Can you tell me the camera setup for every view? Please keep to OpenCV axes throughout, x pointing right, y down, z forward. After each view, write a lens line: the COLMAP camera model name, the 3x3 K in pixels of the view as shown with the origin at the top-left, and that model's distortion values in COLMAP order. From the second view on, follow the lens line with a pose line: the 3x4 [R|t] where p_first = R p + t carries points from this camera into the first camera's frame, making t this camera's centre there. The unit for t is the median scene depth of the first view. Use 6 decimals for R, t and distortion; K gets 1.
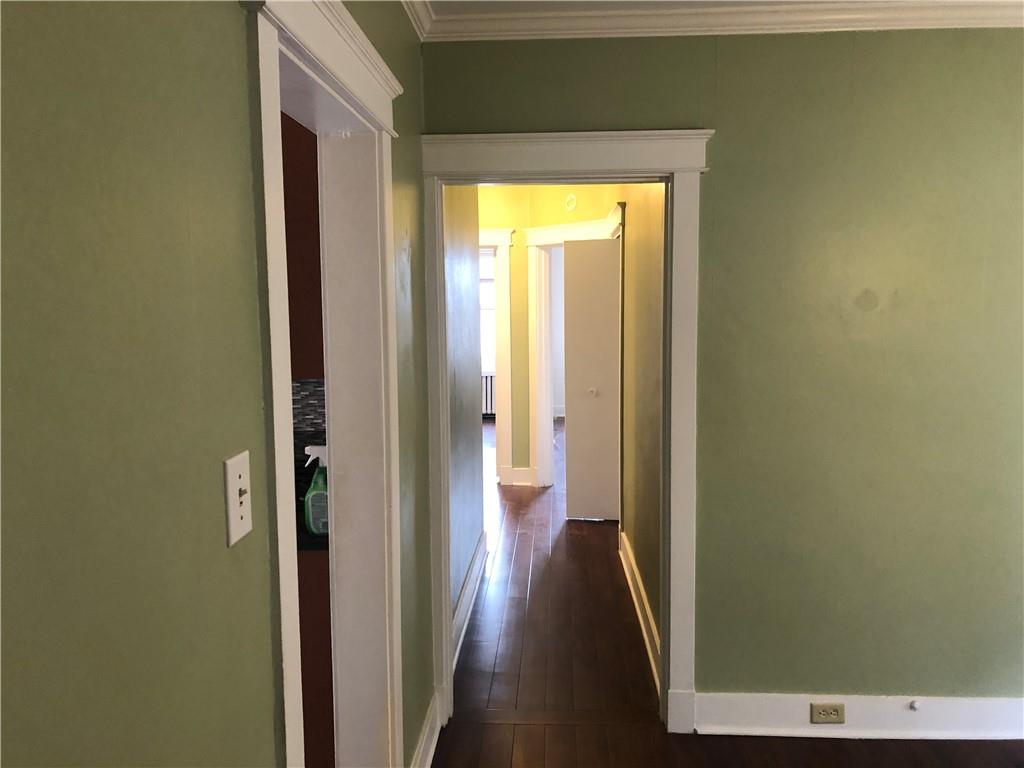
lens RADIAL K [[840.1, 0, 506.1], [0, 840.1, 378.5], [0, 0, 1]] dist [0.014009, -0.002413]
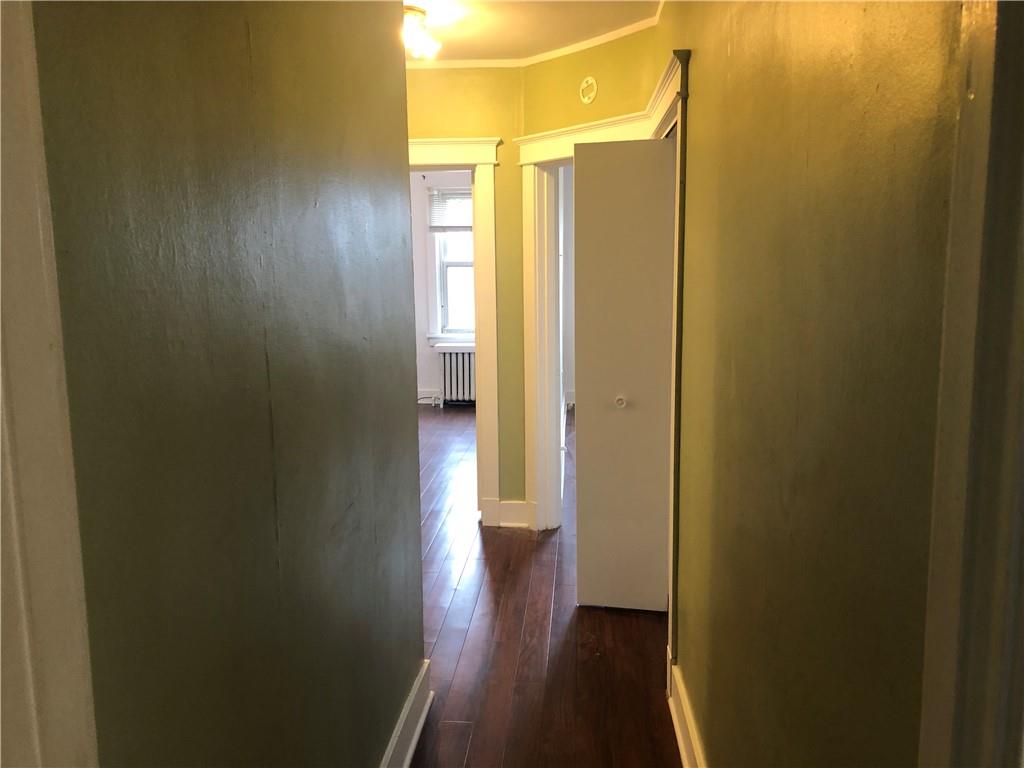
lens RADIAL K [[840.1, 0, 506.1], [0, 840.1, 378.5], [0, 0, 1]] dist [0.014009, -0.002413]
pose [[0.999610, 0.001124, -0.027894, 0.033001], [0.000295, 0.998708, 0.050820, -0.026699], [0.027915, -0.050808, 0.998318, 0.354267]]
